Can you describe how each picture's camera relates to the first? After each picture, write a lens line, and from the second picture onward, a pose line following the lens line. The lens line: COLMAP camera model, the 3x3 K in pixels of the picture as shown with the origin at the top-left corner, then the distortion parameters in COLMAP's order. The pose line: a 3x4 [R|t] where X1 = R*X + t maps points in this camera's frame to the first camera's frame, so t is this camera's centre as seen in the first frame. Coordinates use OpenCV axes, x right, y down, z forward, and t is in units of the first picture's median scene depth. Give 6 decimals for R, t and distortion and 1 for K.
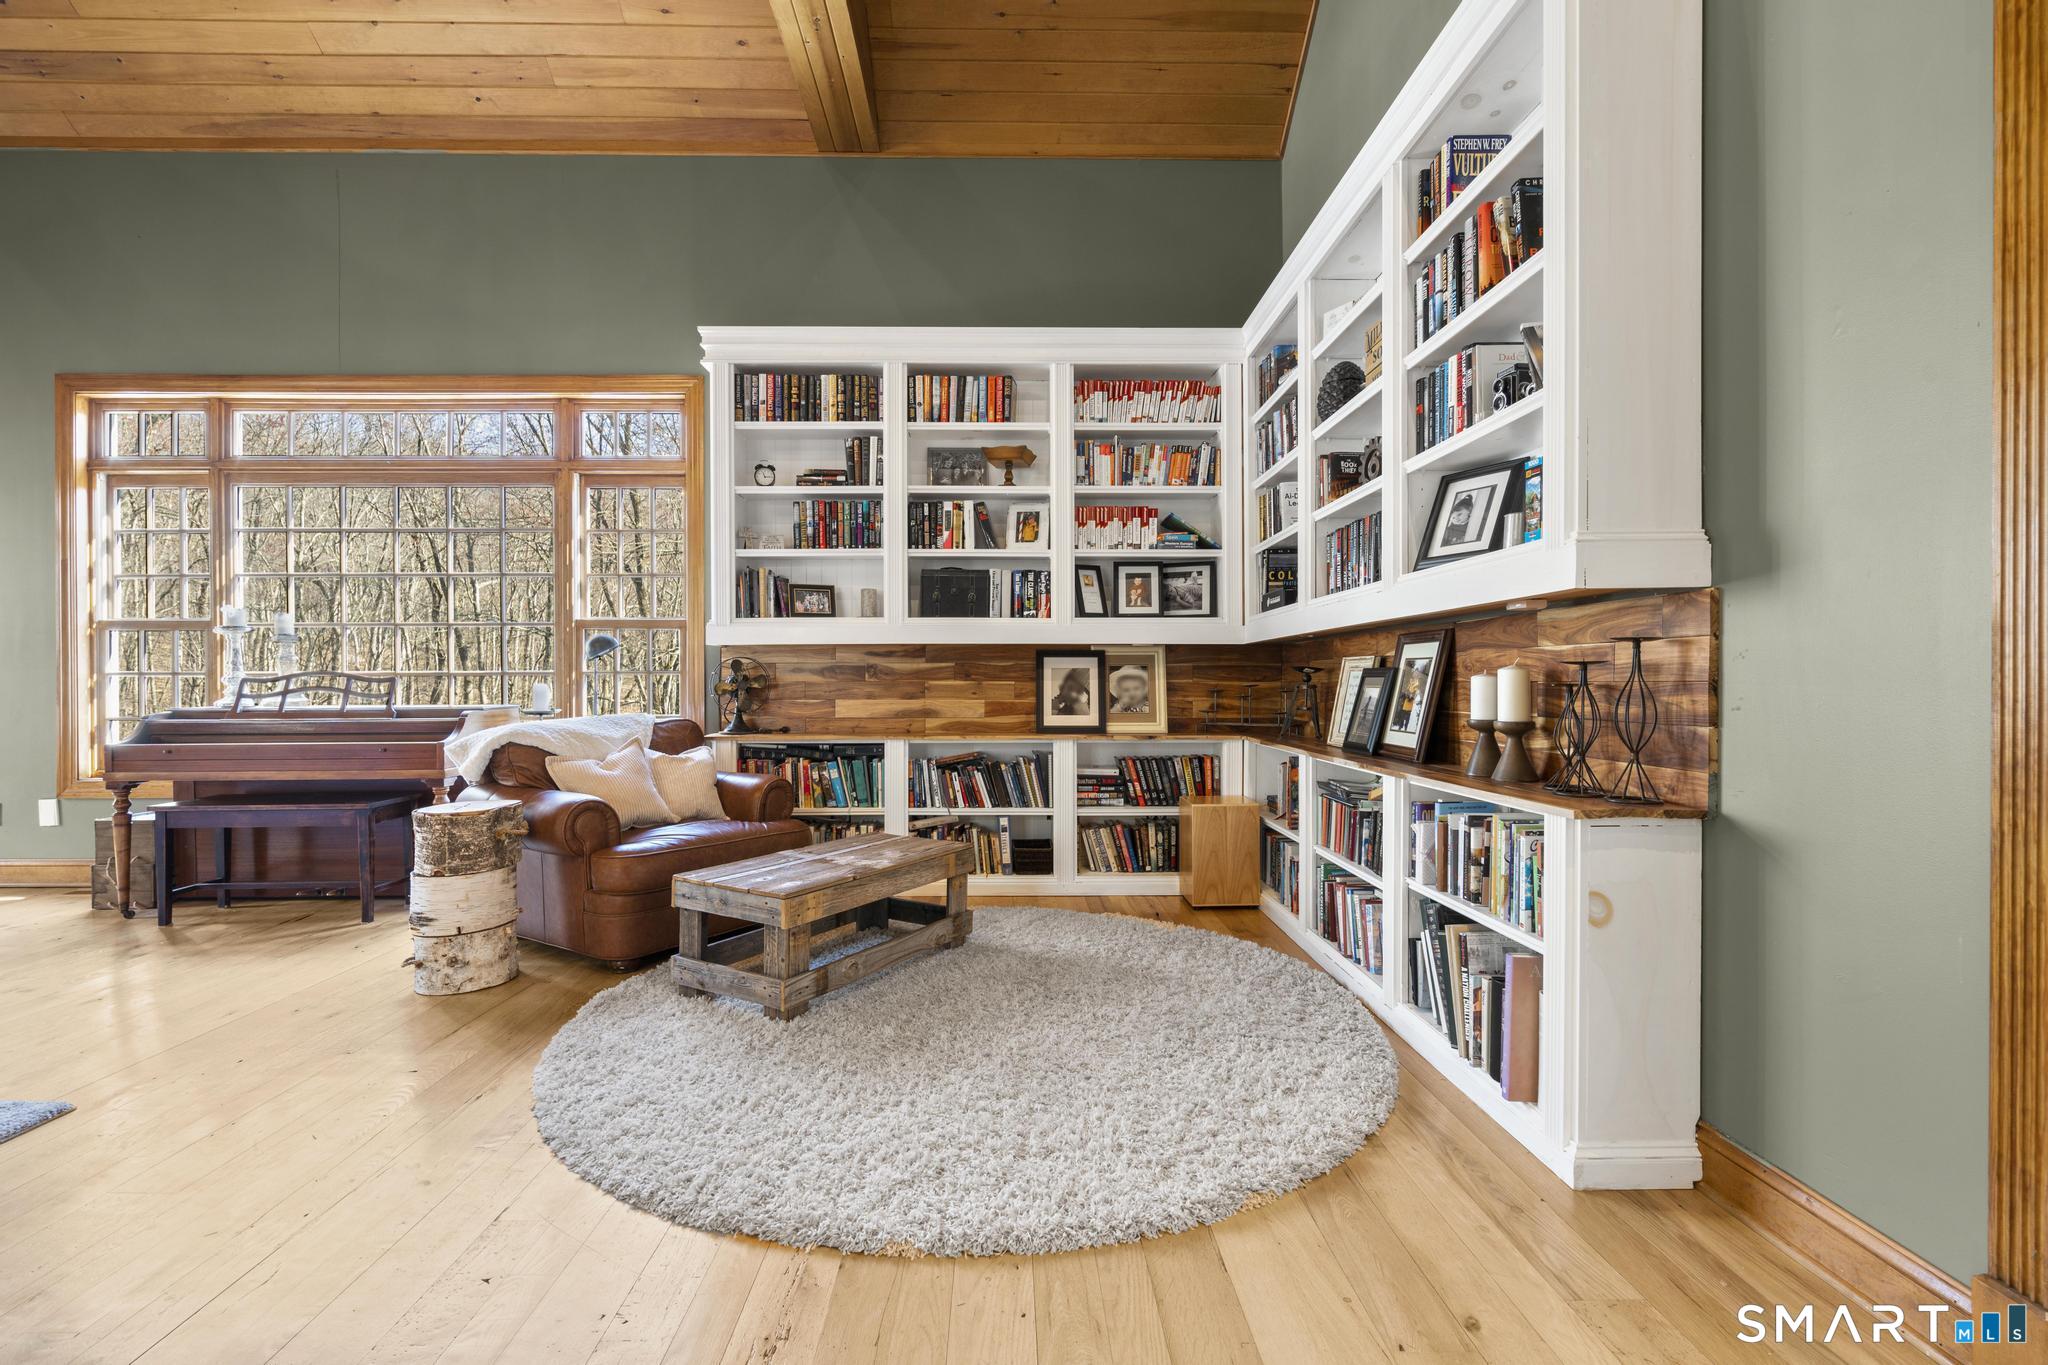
lens RADIAL K [[919.4, 0, 1013.8], [0, 919.4, 686.8], [0, 0, 1]] dist [-0.003074, 0.000744]
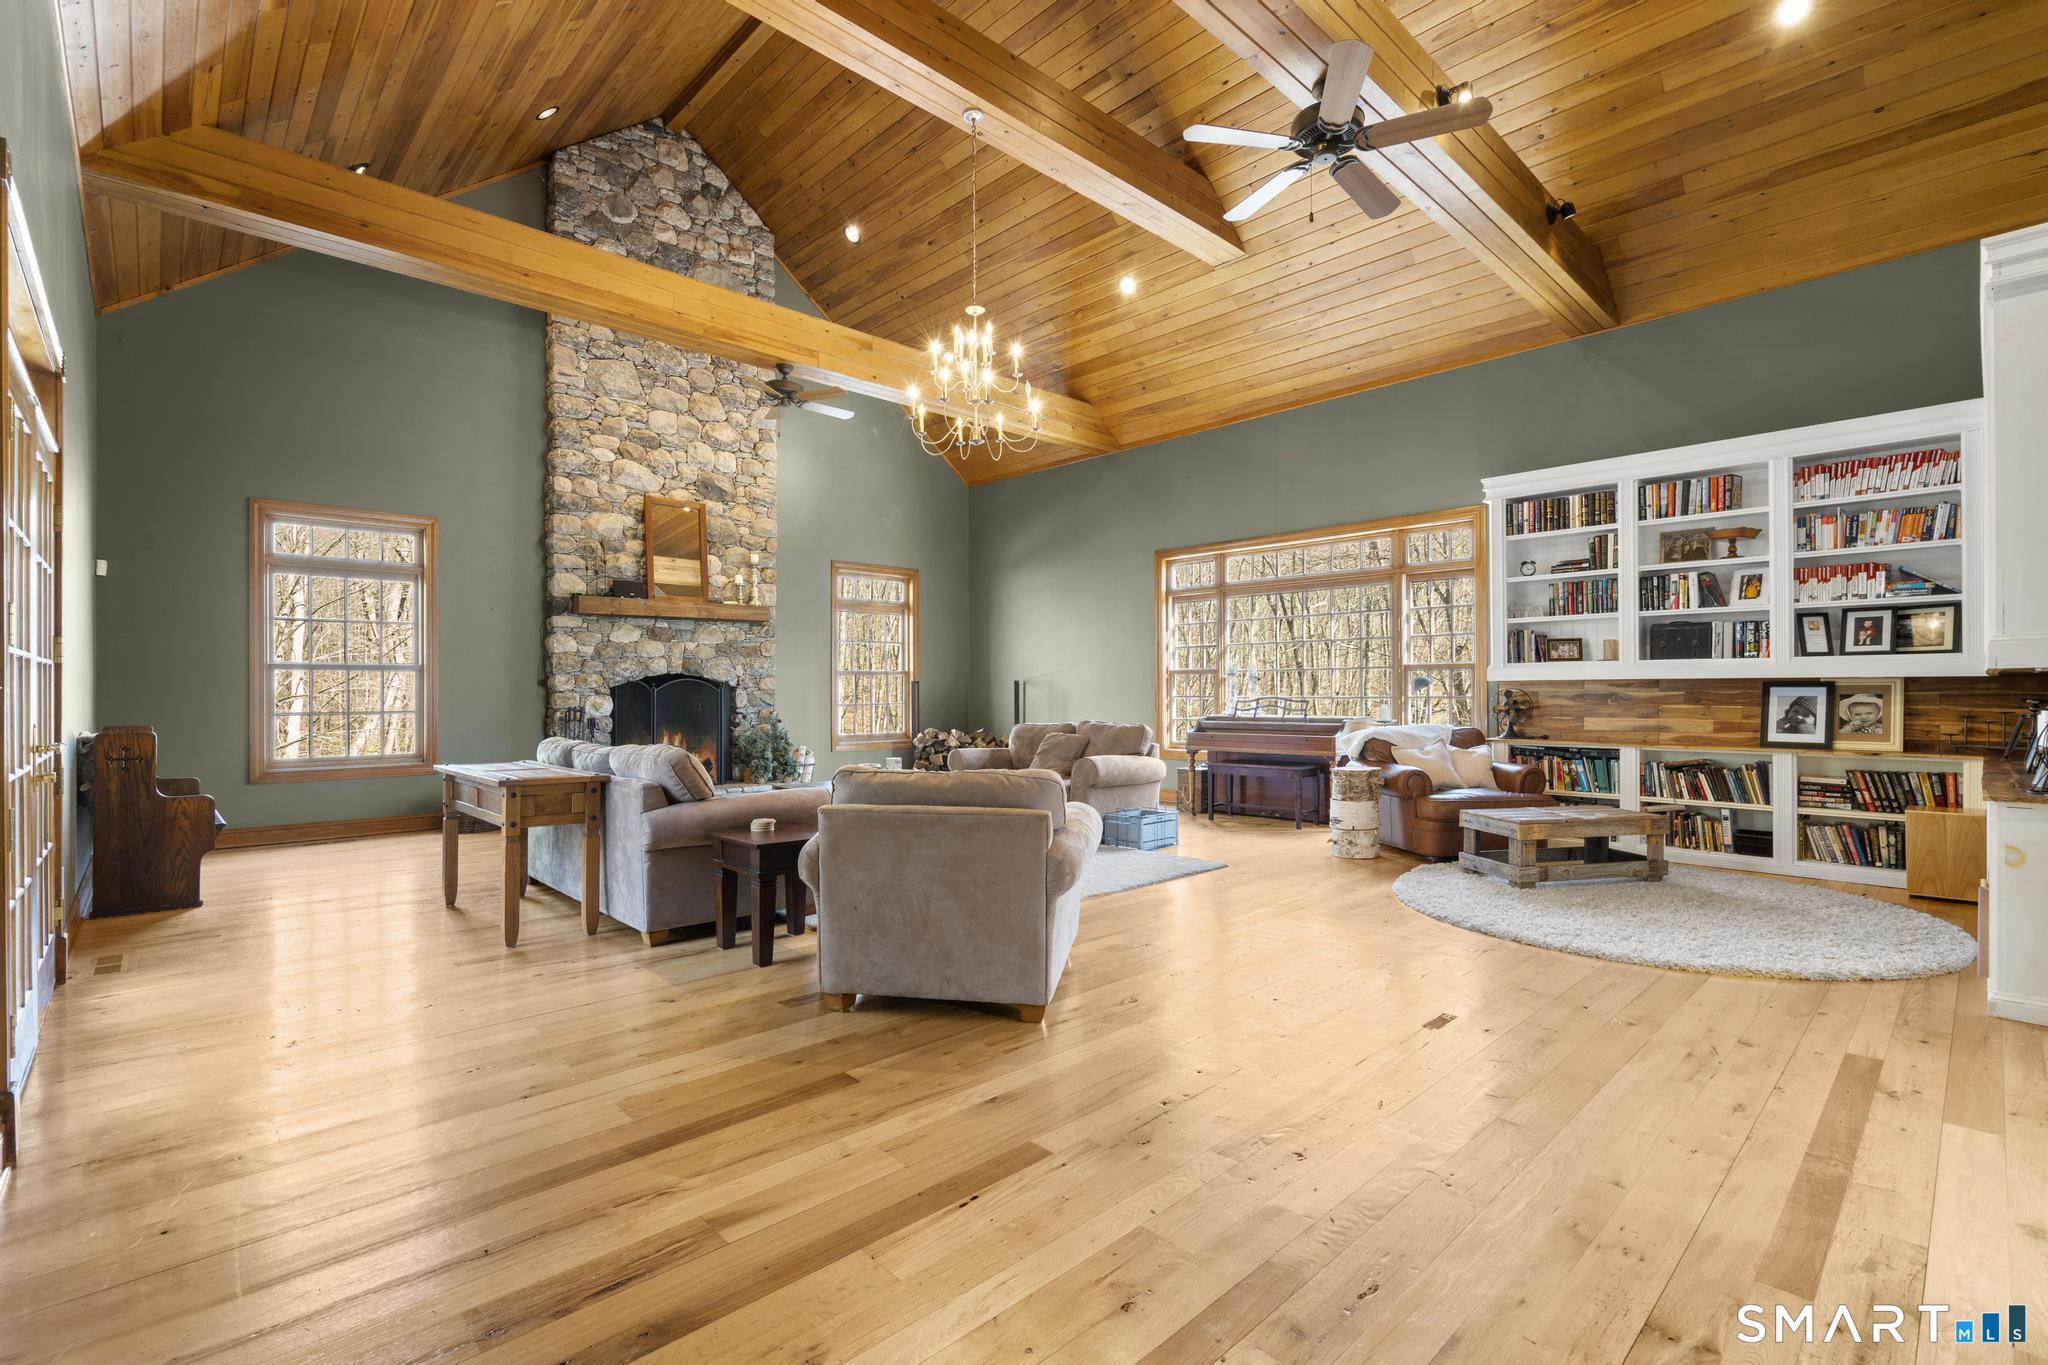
lens RADIAL K [[919.4, 0, 1012.3], [0, 919.4, 685.9], [0, 0, 1]] dist [-0.003074, 0.000744]
pose [[0.672393, -0.004184, -0.740183, 0.275479], [-0.001001, 0.999978, -0.006561, -0.025605], [0.740194, 0.005153, 0.672374, -0.642725]]
